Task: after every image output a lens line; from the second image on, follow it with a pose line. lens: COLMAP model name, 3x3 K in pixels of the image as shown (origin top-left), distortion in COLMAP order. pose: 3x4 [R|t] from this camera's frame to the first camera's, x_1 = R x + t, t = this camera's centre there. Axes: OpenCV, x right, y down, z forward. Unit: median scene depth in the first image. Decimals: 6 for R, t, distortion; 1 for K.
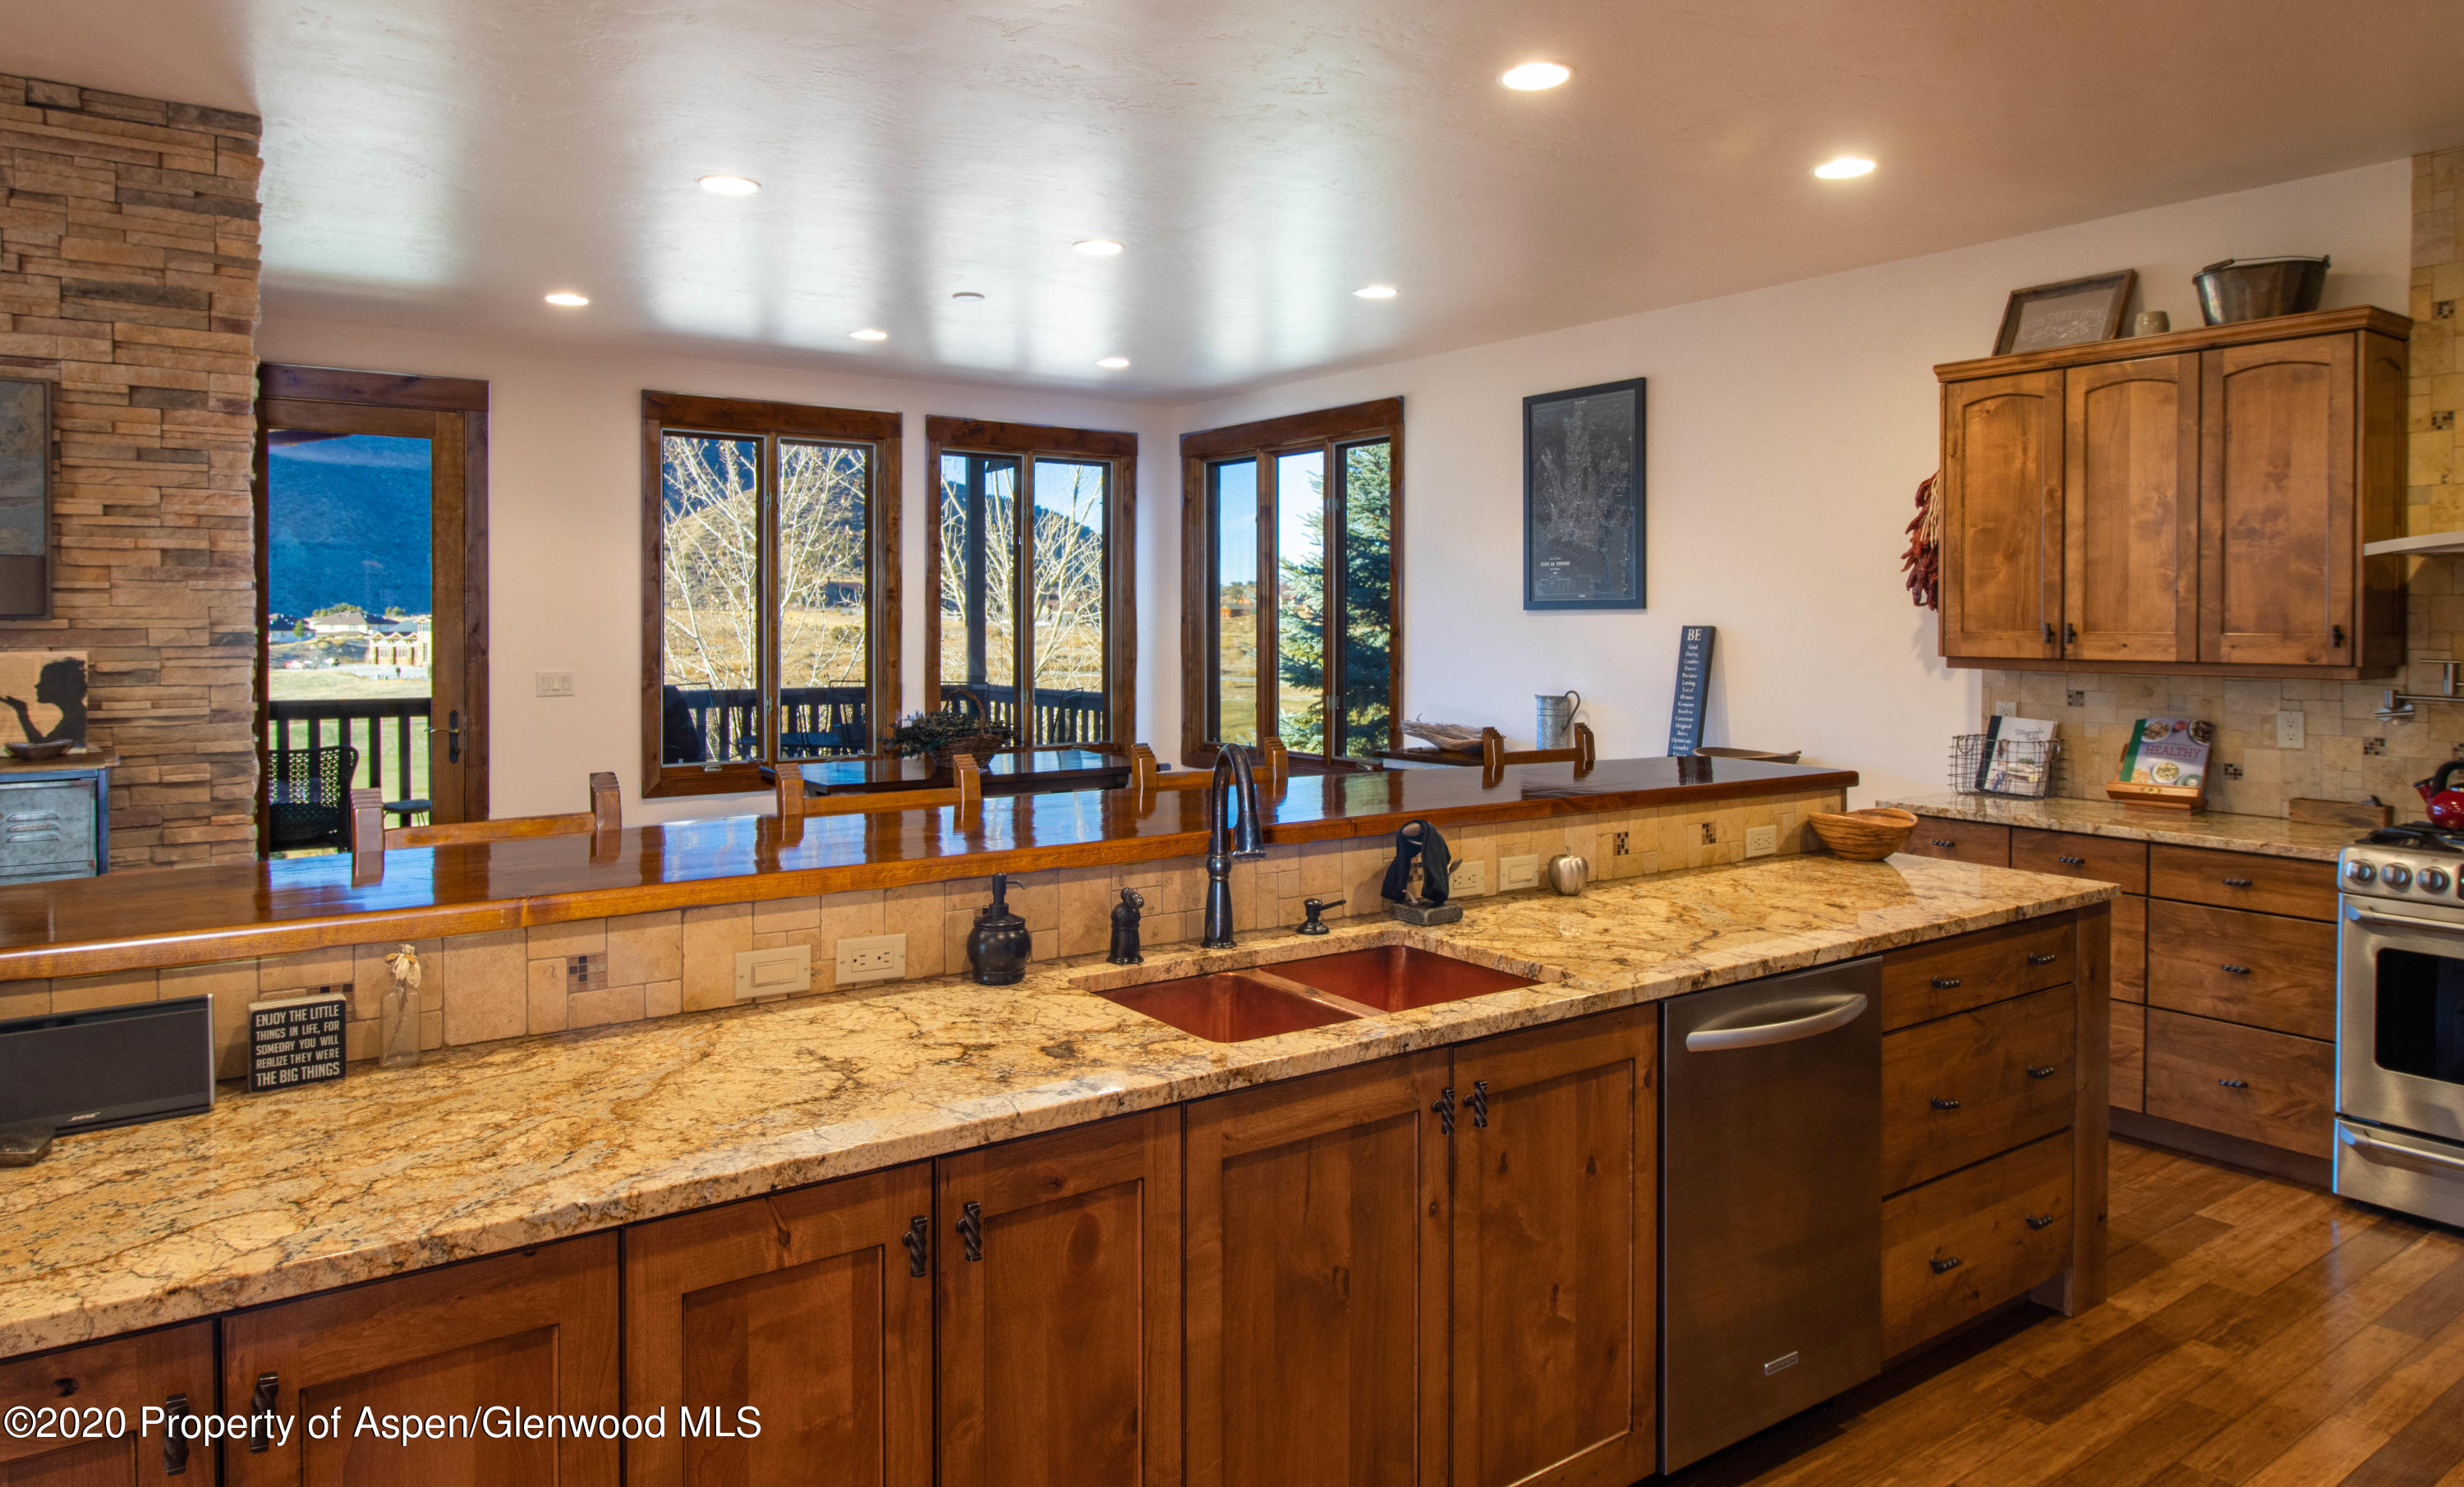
lens RADIAL K [[1498.6, 0, 1184.2], [0, 1498.6, 634.4], [0, 0, 1]] dist [-0.001185, -0.000490]
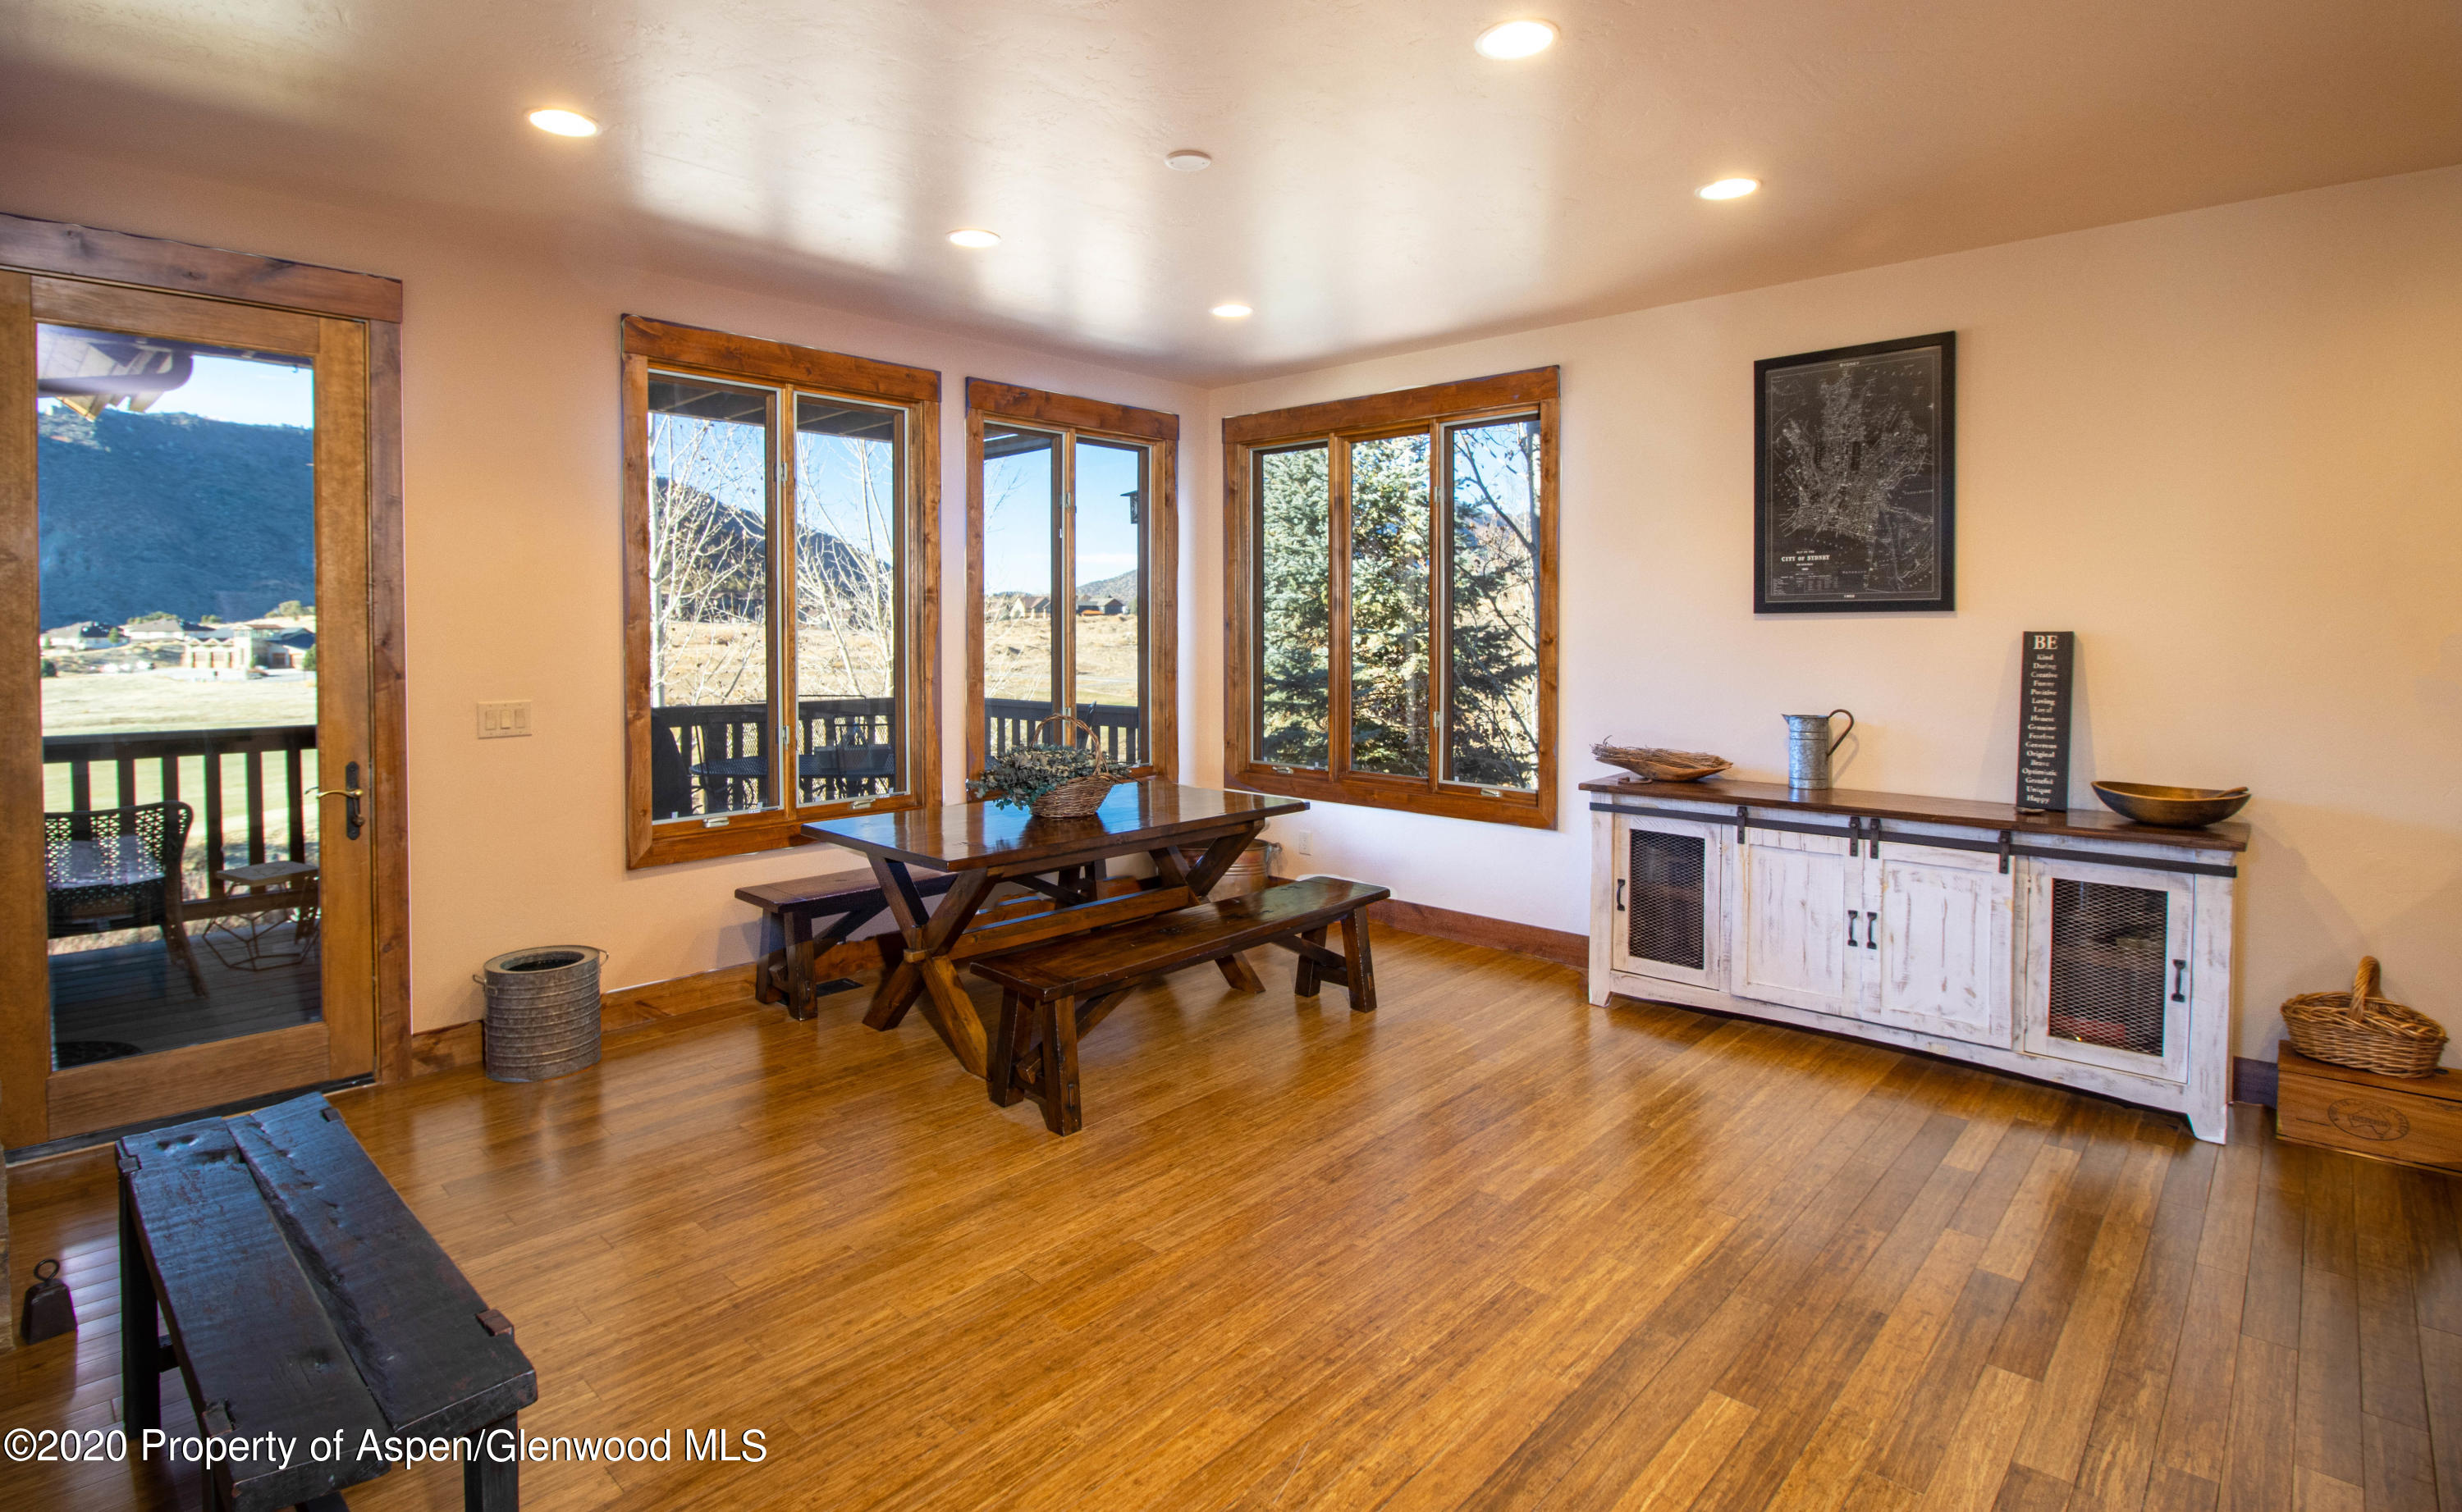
lens RADIAL K [[1197.7, 0, 1163.4], [0, 1197.7, 652.8], [0, 0, 1]] dist [-0.015825, -0.001993]
pose [[0.981581, -0.006995, 0.190918, -0.327300], [0.004280, 0.999884, 0.014629, -0.007156], [-0.190998, -0.013543, 0.981497, 0.573298]]
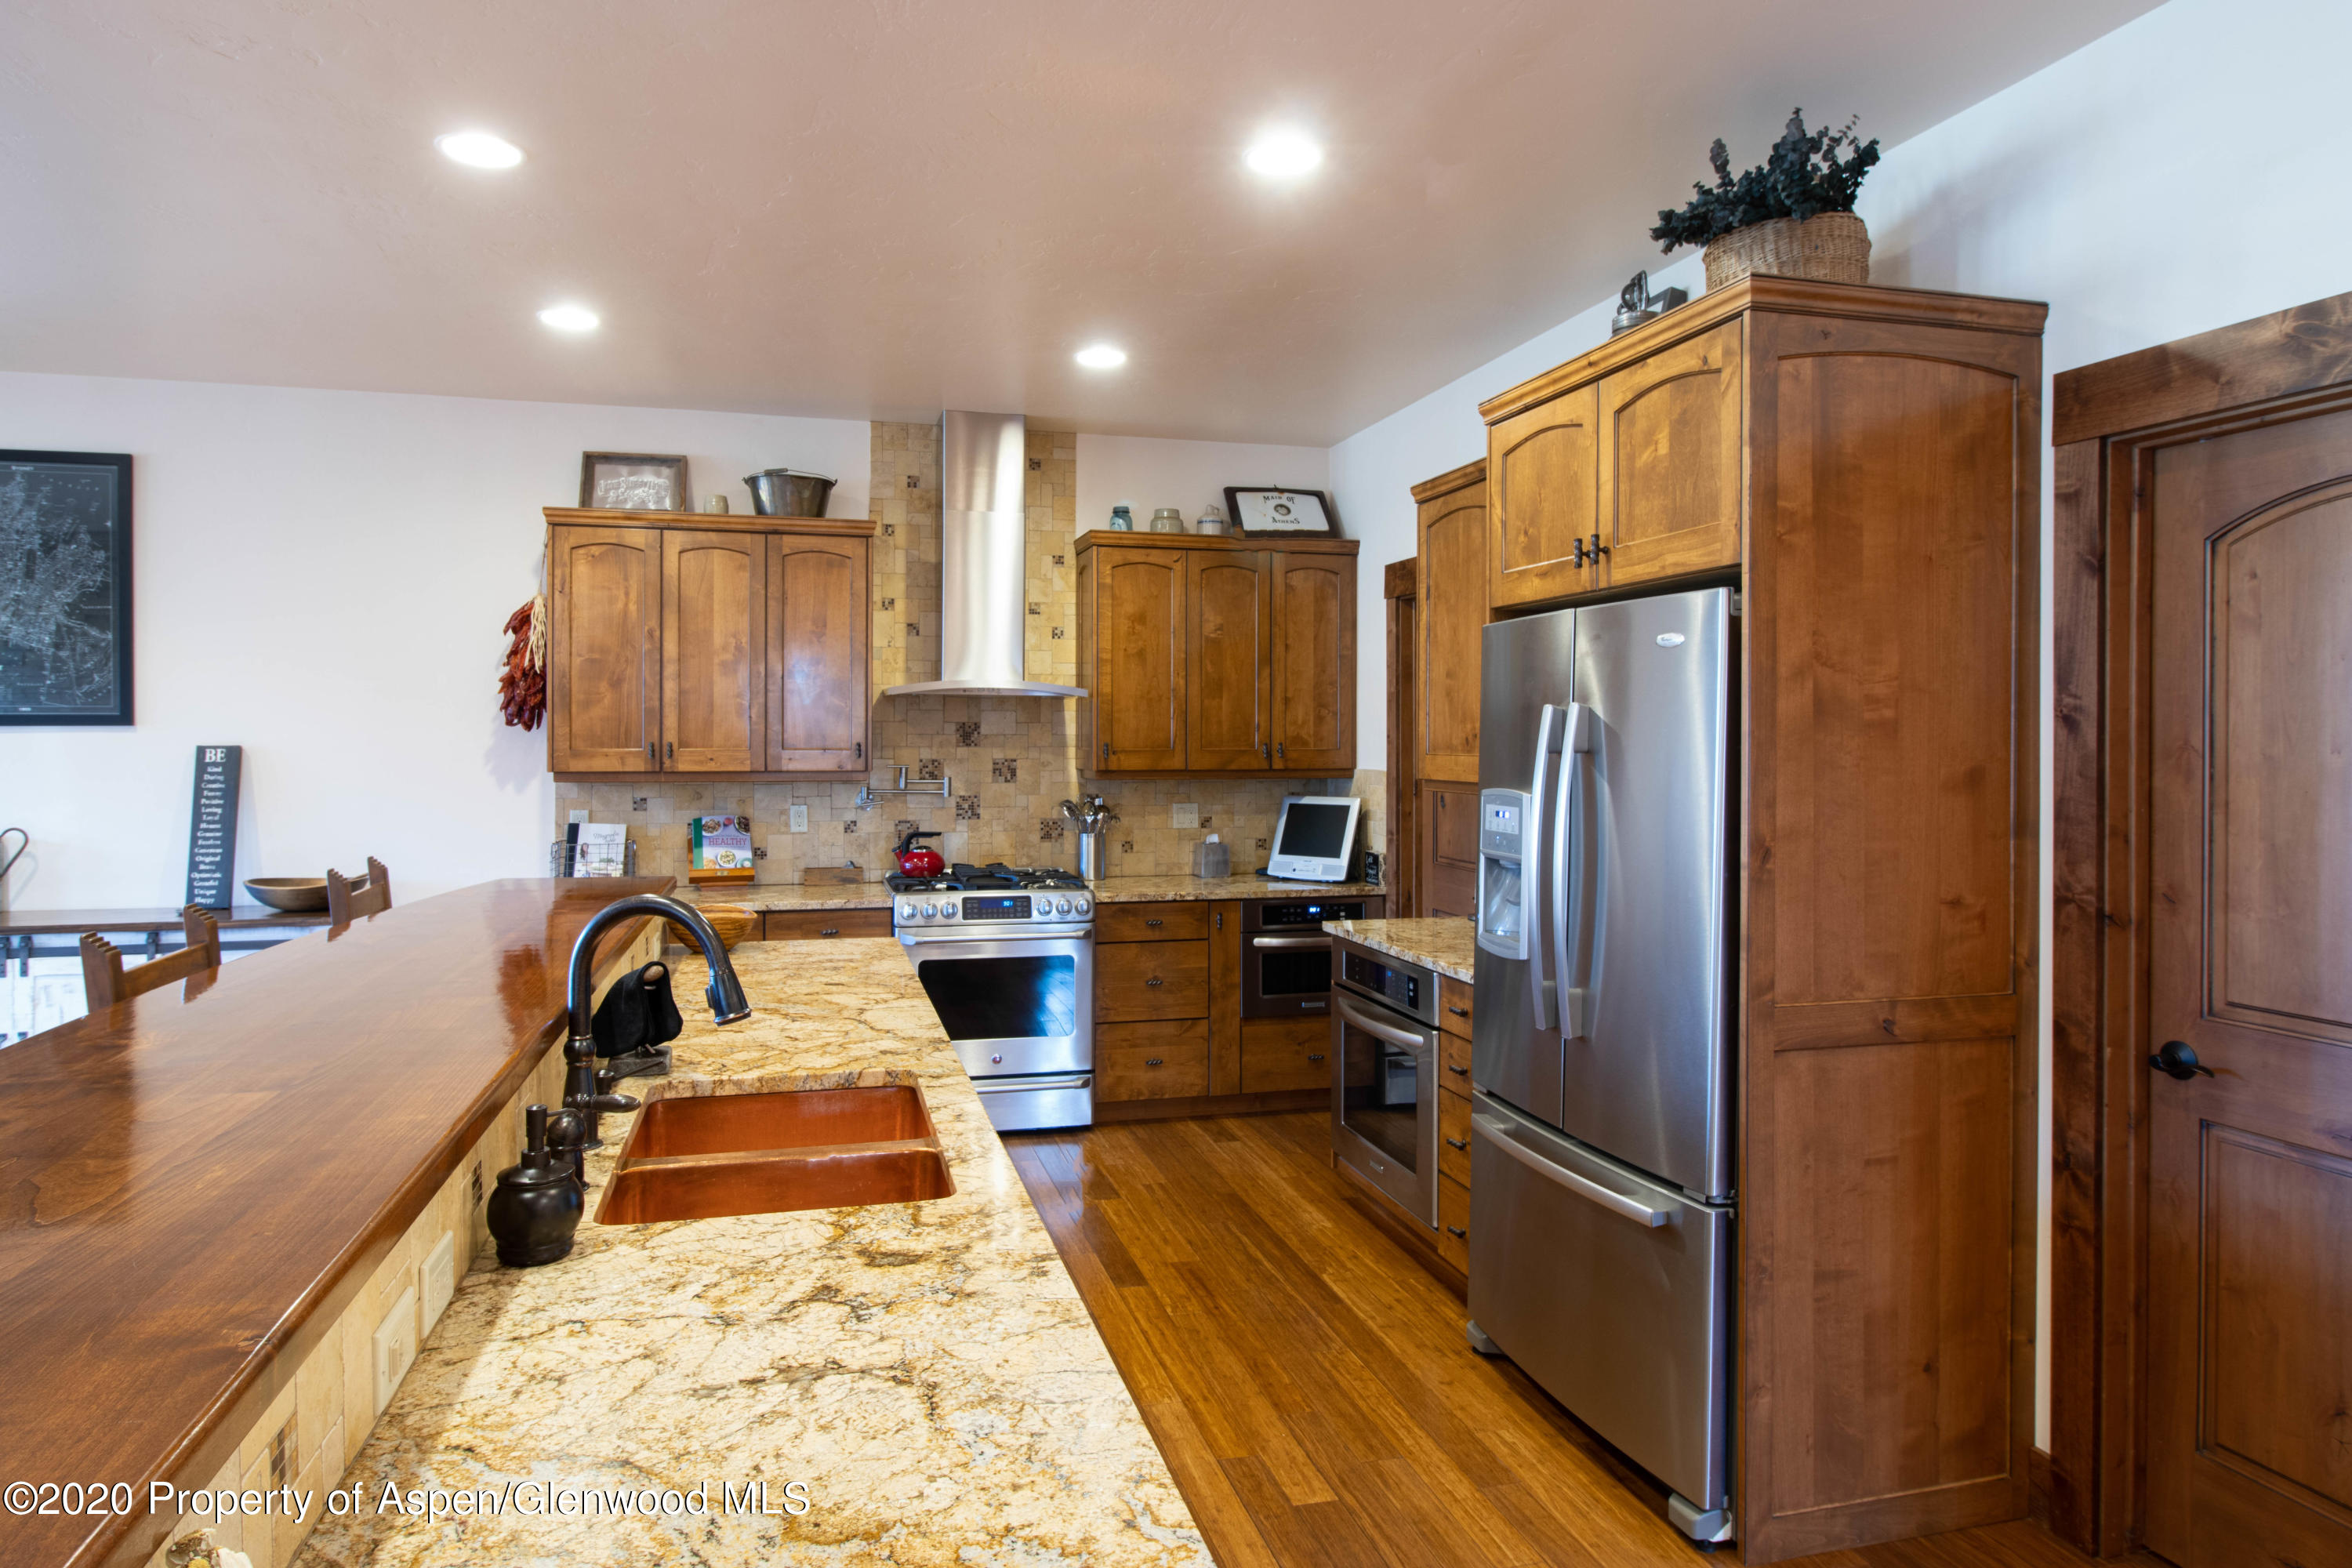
lens RADIAL K [[1393.3, 0, 1159.3], [0, 1393.3, 737.5], [0, 0, 1]] dist [-0.002754, -0.002752]
pose [[0.338494, -0.003062, 0.940964, -0.316196], [0.008430, 0.999964, 0.000222, -0.007334], [-0.940931, 0.007857, 0.338507, 0.238029]]
